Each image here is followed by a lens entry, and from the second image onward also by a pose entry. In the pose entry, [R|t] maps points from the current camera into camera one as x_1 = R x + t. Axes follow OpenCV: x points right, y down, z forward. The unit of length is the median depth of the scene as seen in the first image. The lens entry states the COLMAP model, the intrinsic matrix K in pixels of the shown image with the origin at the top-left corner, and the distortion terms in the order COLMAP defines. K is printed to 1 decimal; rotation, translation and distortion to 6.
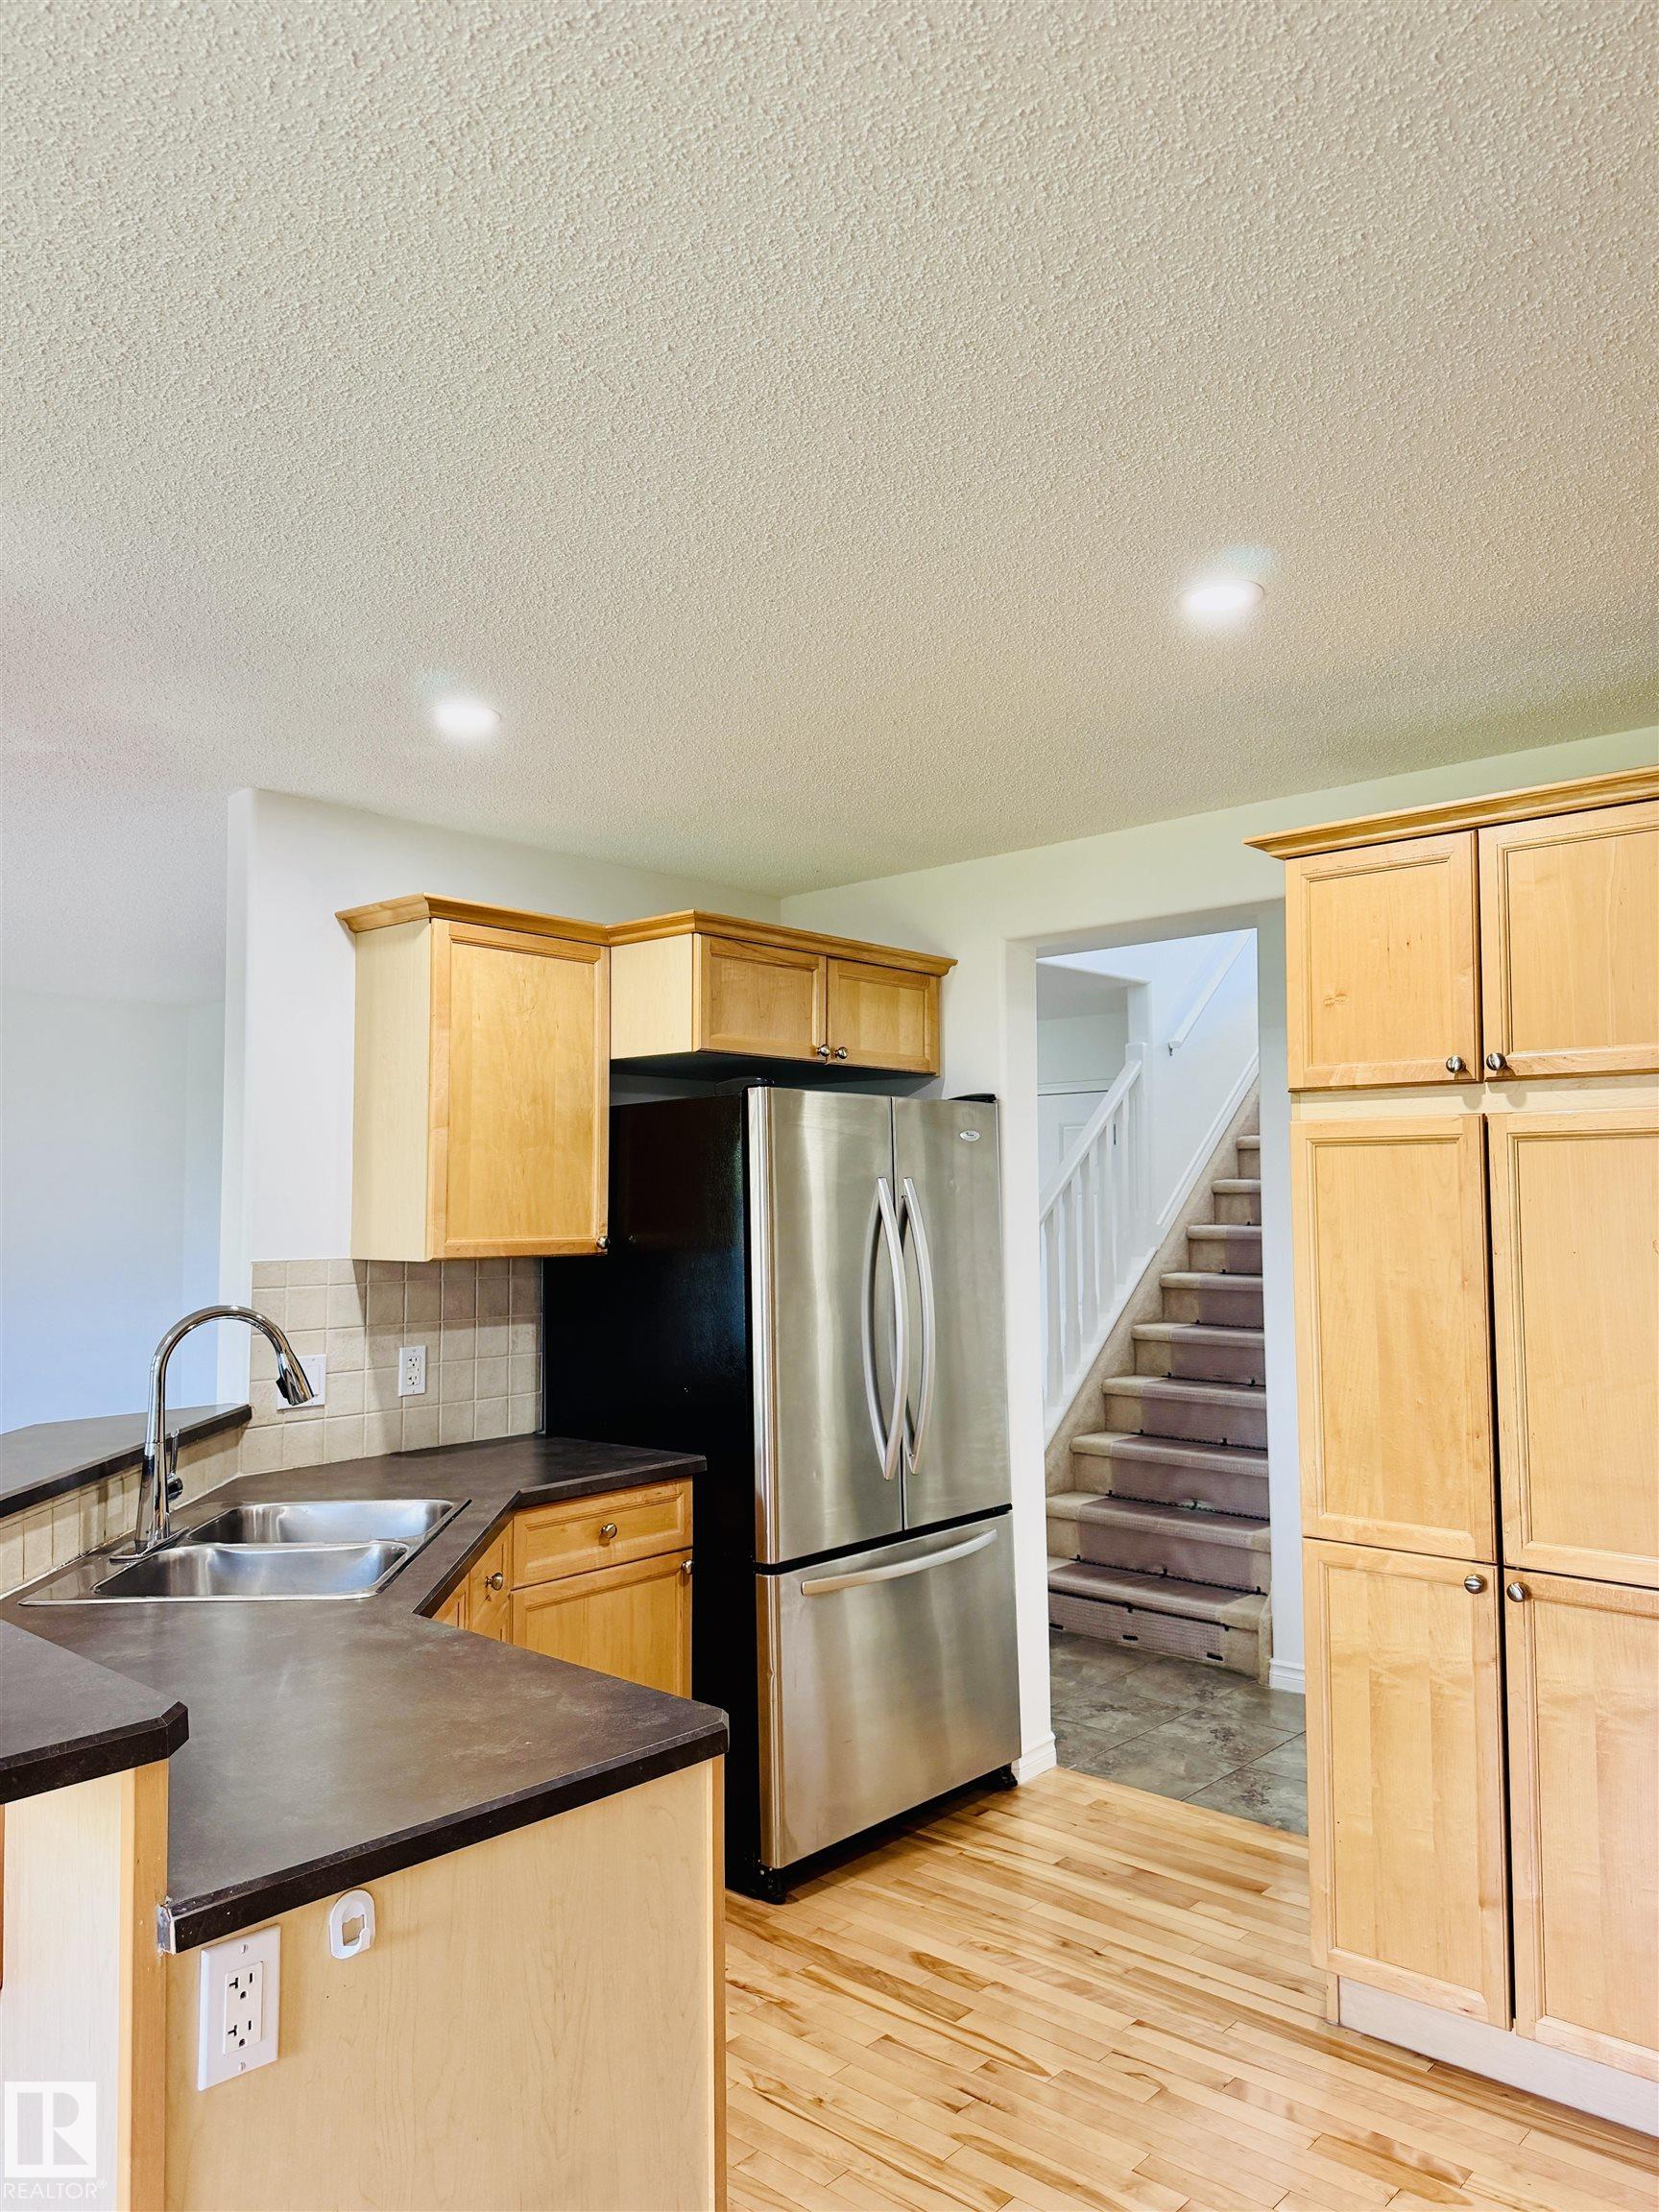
lens RADIAL K [[1582.8, 0, 821.2], [0, 1582.8, 1127.2], [0, 0, 1]] dist [0.037572, -0.033488]
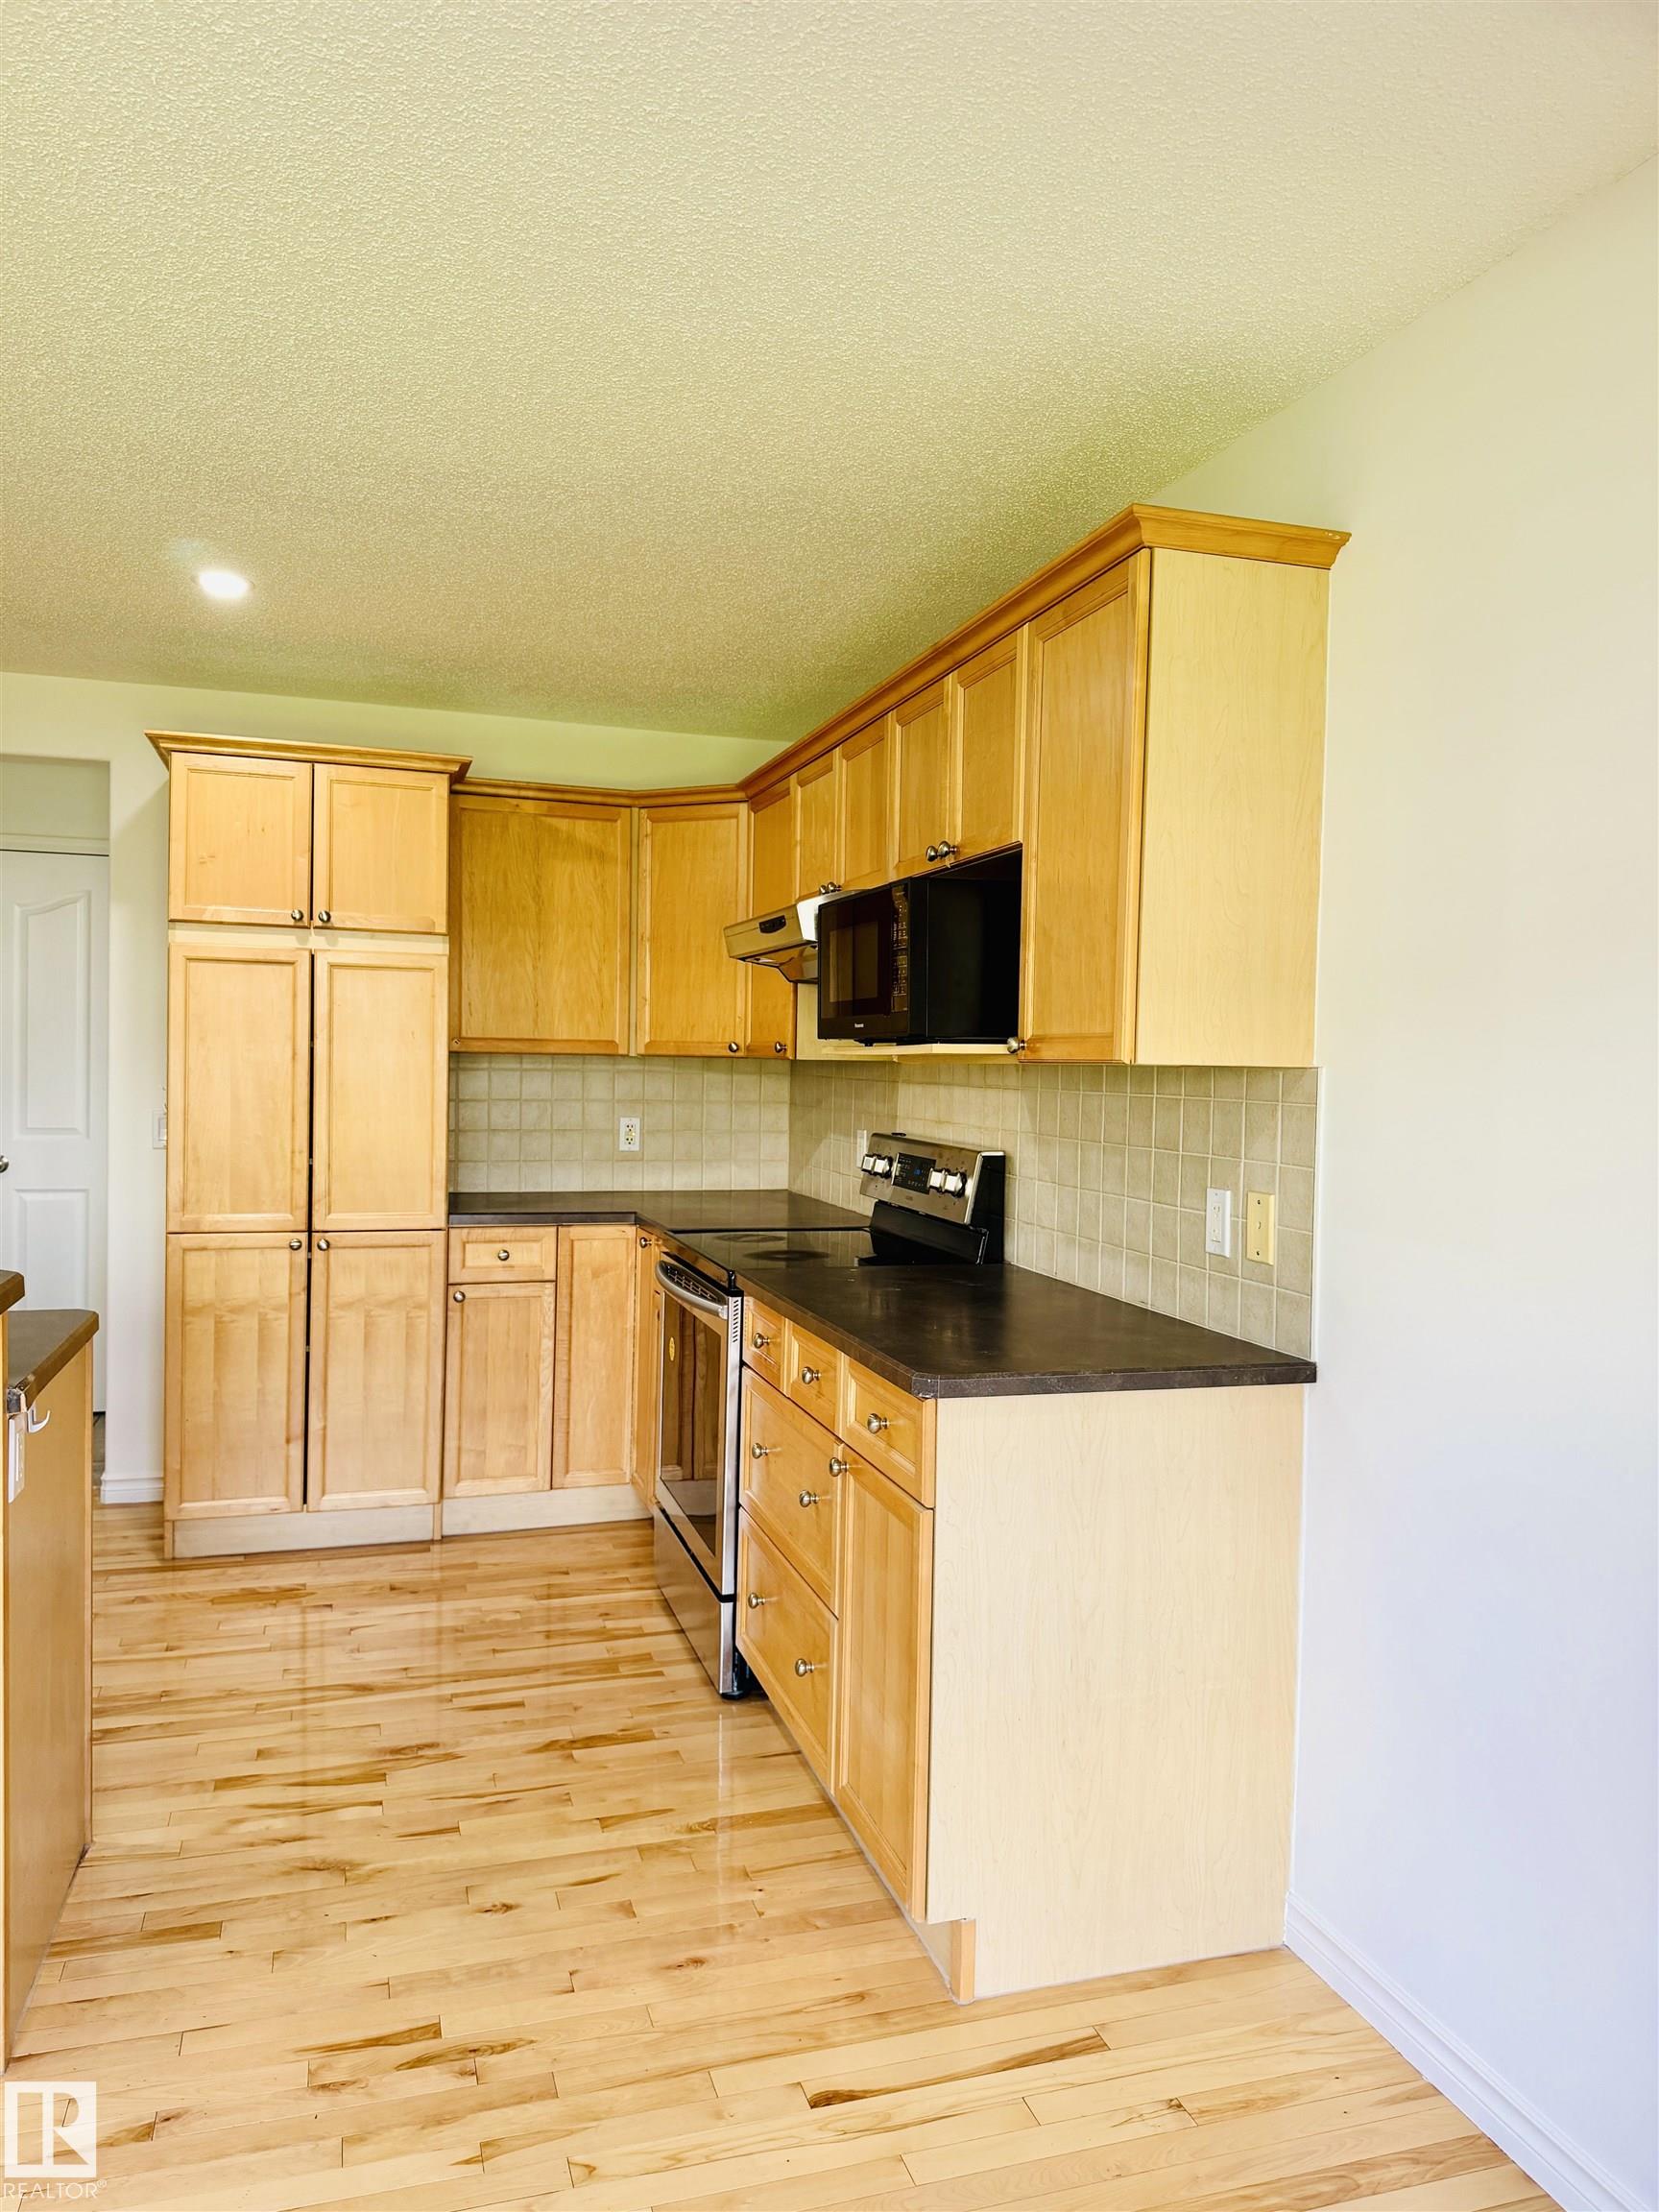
lens RADIAL K [[1582.8, 0, 832.3], [0, 1582.8, 1099.5], [0, 0, 1]] dist [0.037572, -0.033488]
pose [[0.515348, -0.015738, 0.856836, -0.666640], [-0.070562, 0.995657, 0.060728, 0.008514], [-0.854071, -0.091756, 0.512000, -0.253169]]
